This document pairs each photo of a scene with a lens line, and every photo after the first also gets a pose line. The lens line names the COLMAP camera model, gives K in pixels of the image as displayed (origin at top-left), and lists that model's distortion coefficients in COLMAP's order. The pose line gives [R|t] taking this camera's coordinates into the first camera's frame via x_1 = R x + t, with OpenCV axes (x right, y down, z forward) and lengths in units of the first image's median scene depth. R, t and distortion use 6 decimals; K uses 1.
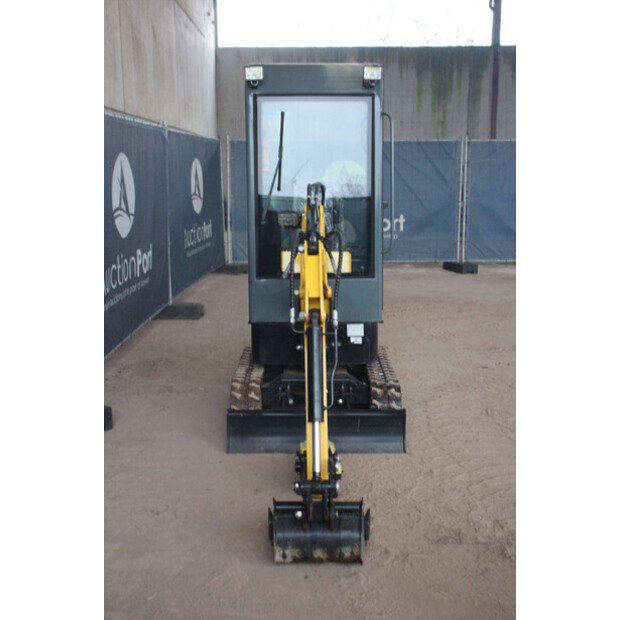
lens RADIAL K [[703.9, 0, 310.0], [0, 703.9, 310.0], [0, 0, 1]] dist [-0.013498, 0.166601]
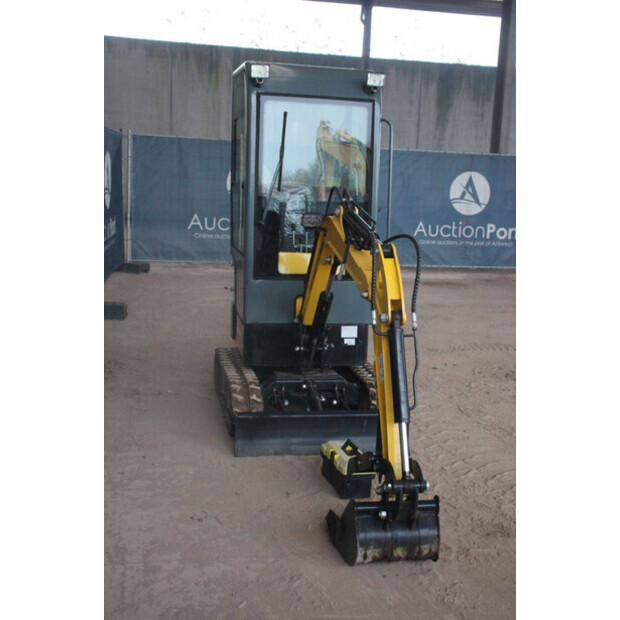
lens RADIAL K [[703.9, 0, 310.0], [0, 703.9, 310.0], [0, 0, 1]] dist [-0.013498, 0.166601]
pose [[0.983068, 0.011987, 0.182849, -0.215606], [-0.011660, 0.999928, -0.002863, 0.000988], [-0.182870, 0.000683, 0.983137, 0.018344]]
